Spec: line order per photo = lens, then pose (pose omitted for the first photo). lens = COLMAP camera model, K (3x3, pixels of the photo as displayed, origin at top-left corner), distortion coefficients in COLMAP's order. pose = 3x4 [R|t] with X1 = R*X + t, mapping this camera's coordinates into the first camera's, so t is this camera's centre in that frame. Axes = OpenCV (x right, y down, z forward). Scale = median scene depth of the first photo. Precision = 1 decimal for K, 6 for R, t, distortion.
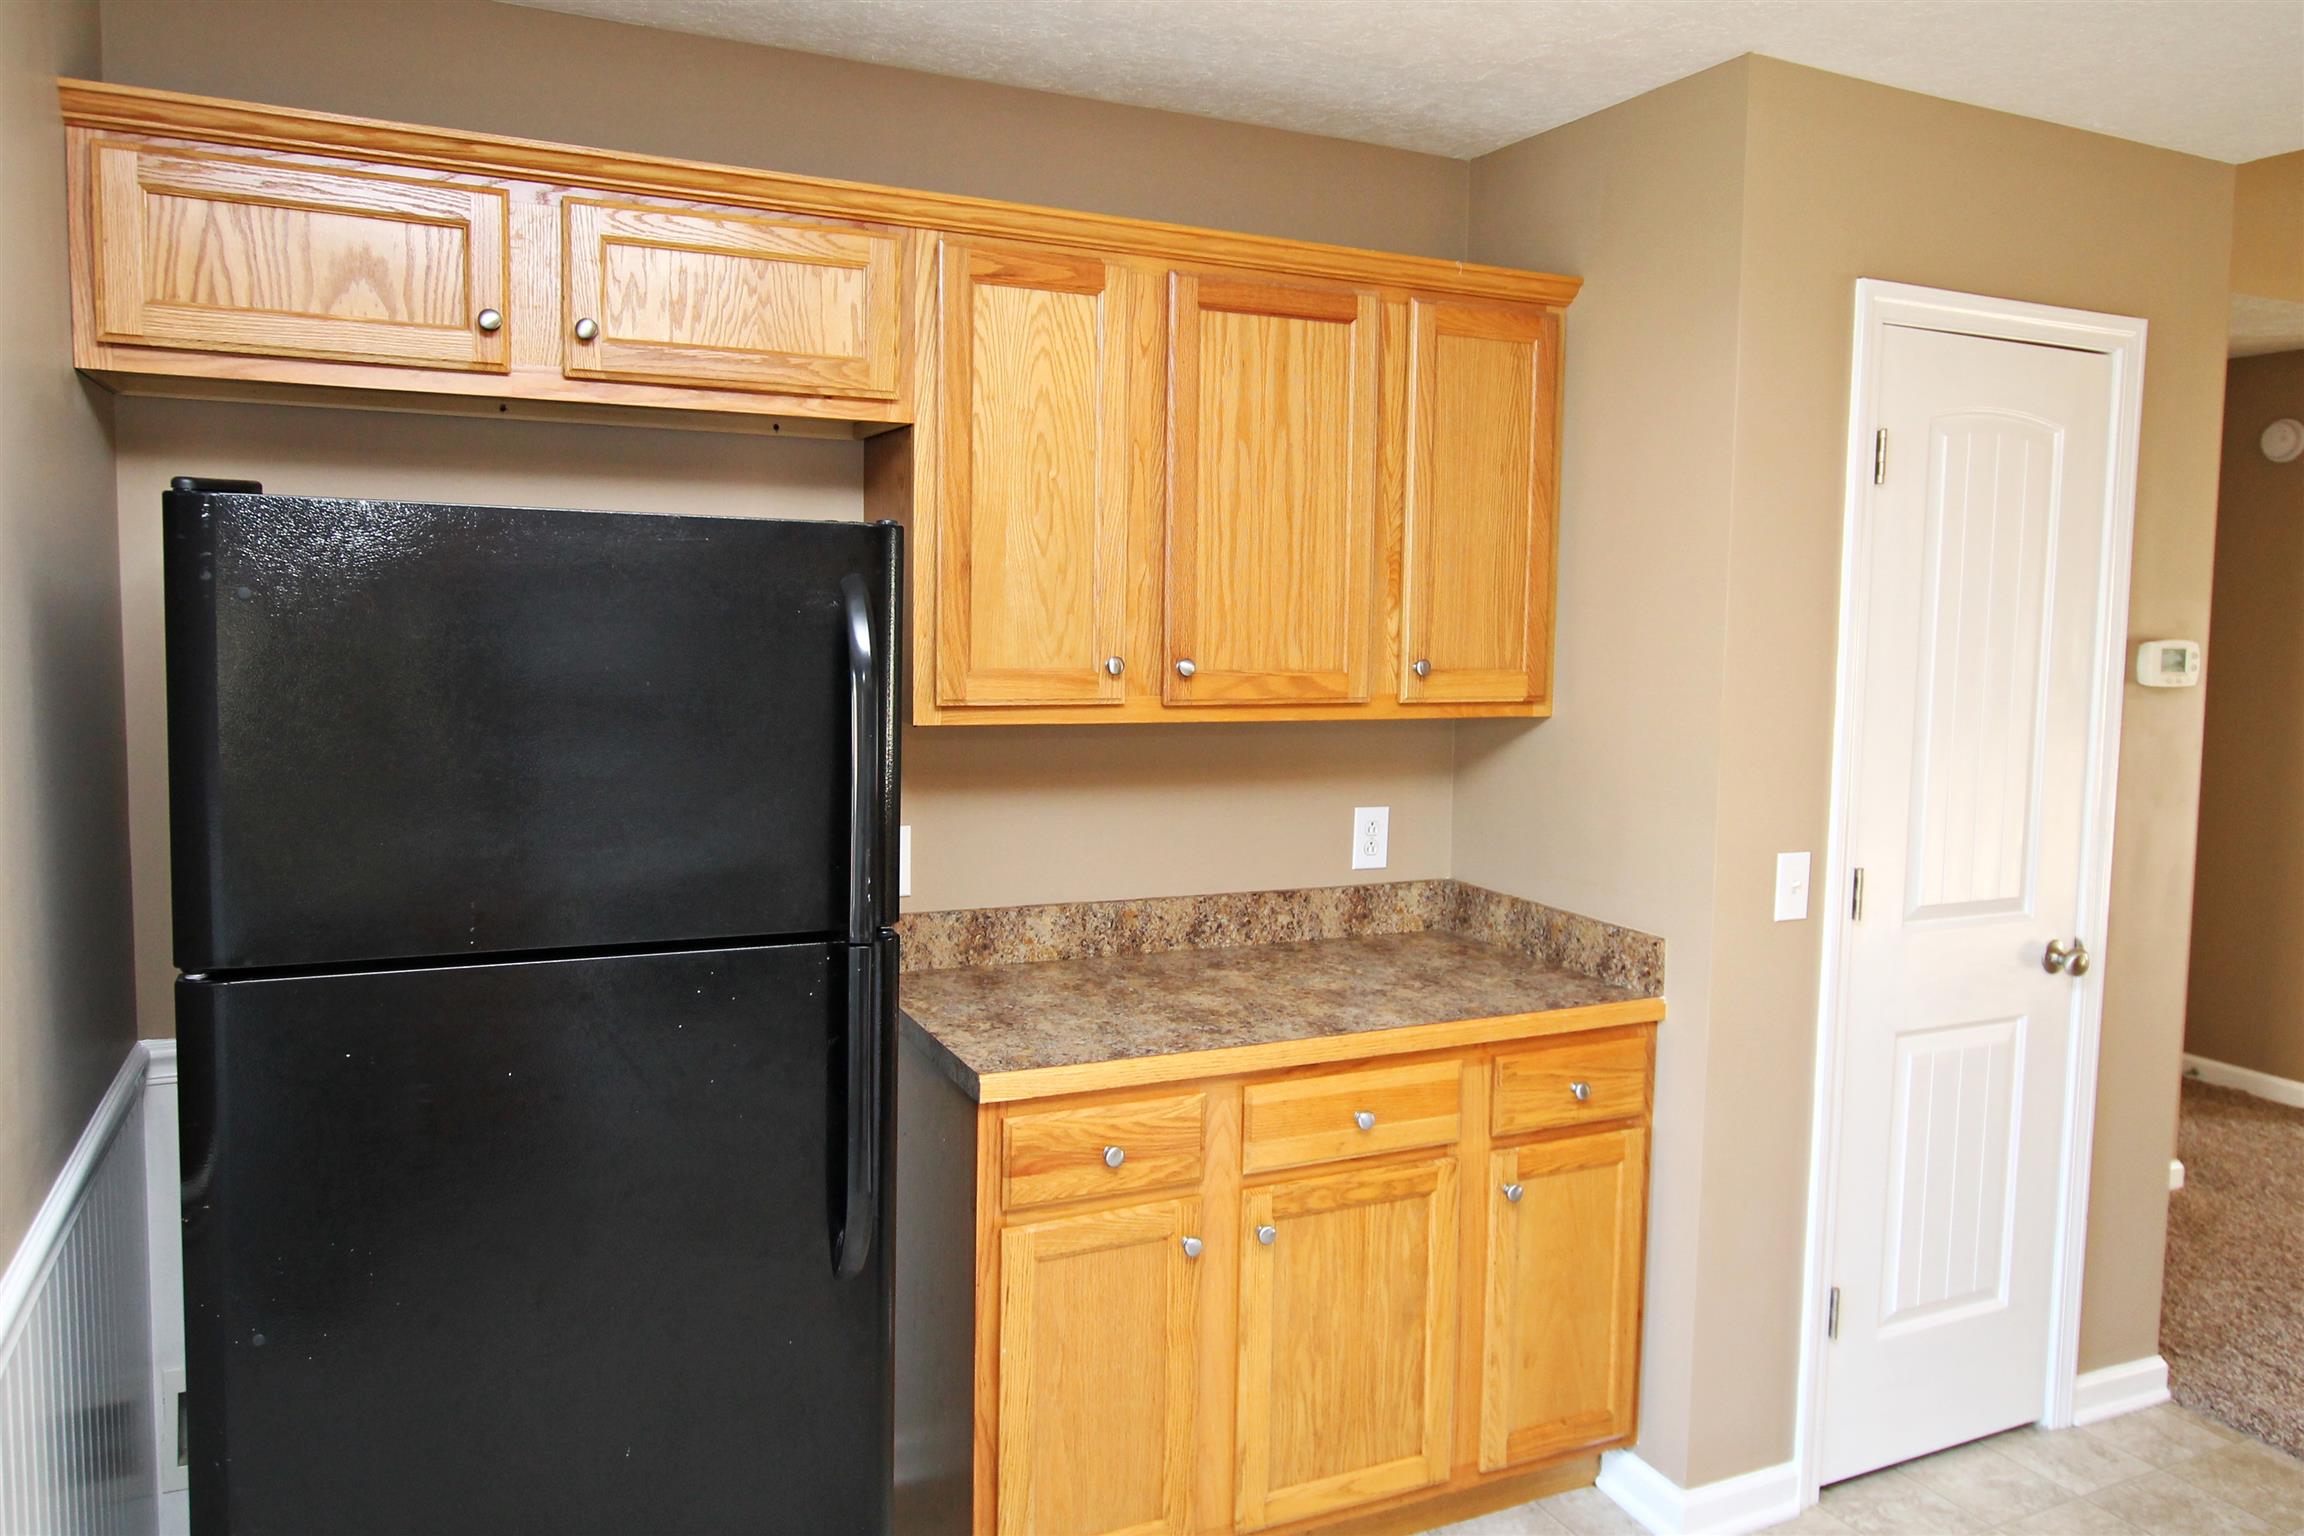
lens RADIAL K [[1652.3, 0, 1151.9], [0, 1652.3, 741.3], [0, 0, 1]] dist [-0.012479, 0.014598]
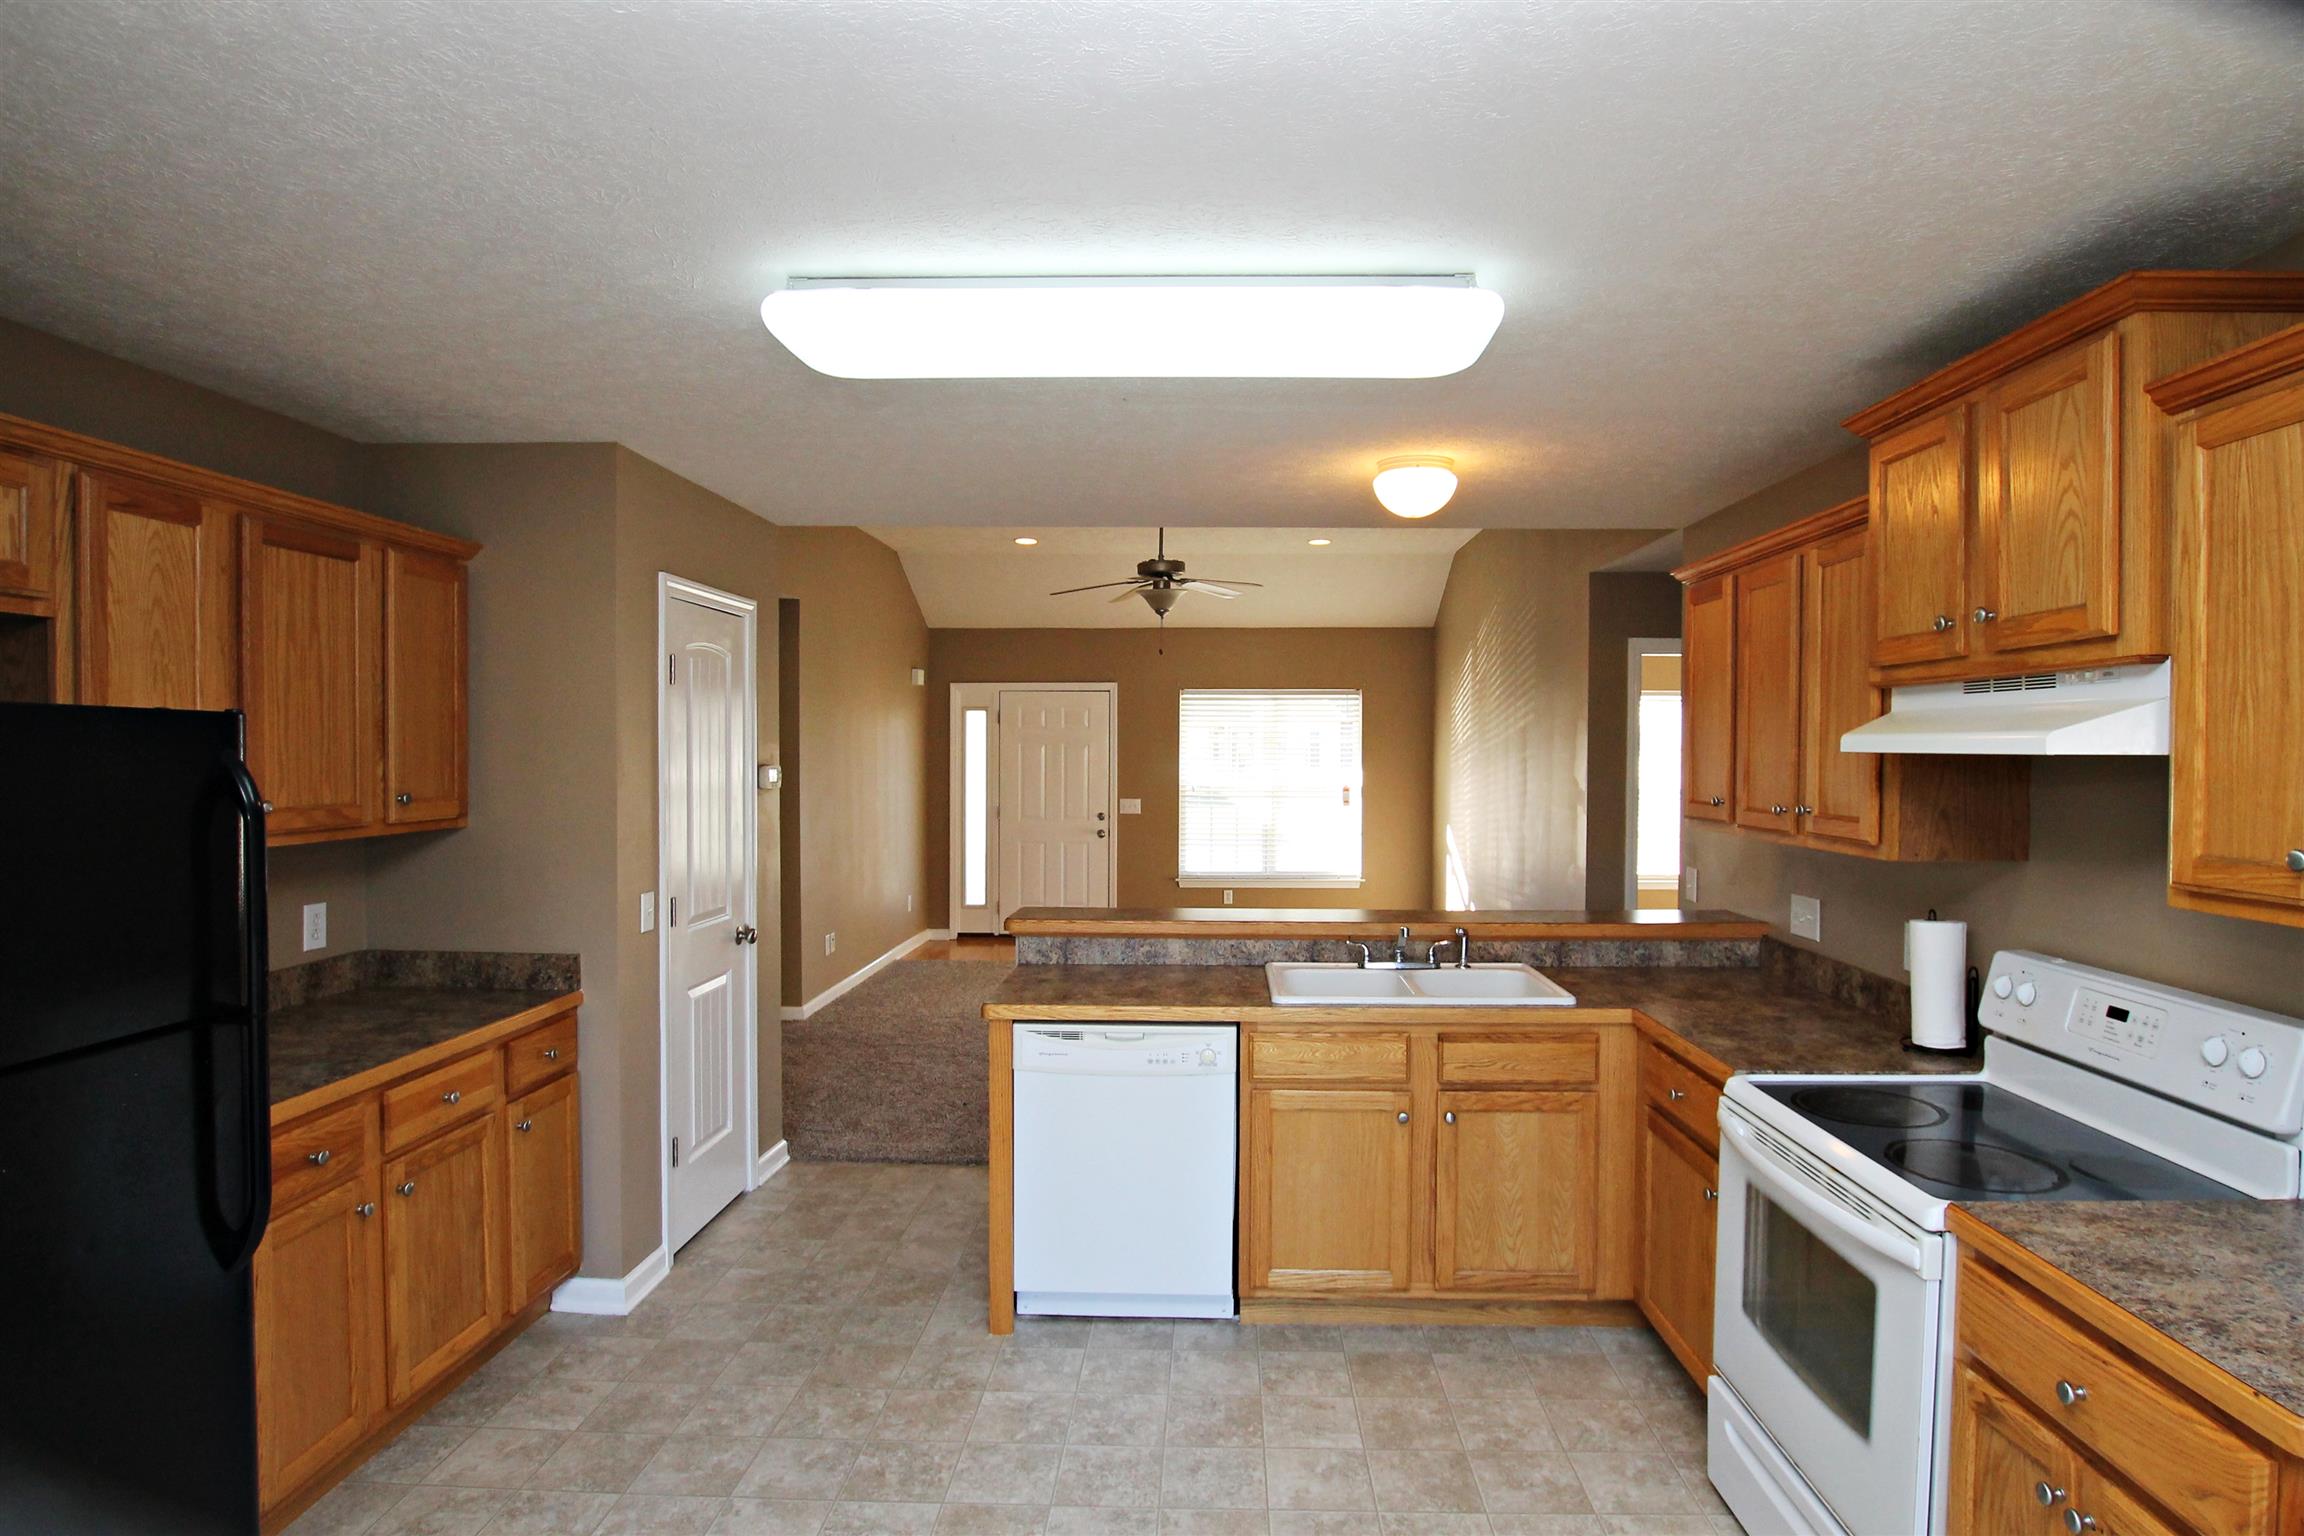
lens RADIAL K [[1455.7, 0, 1132.3], [0, 1455.7, 765.4], [0, 0, 1]] dist [-0.029679, 0.006218]
pose [[0.466978, -0.029876, 0.883764, -0.691687], [0.075434, 0.997132, -0.006151, -0.018035], [-0.881045, 0.069538, 0.467892, -0.175451]]
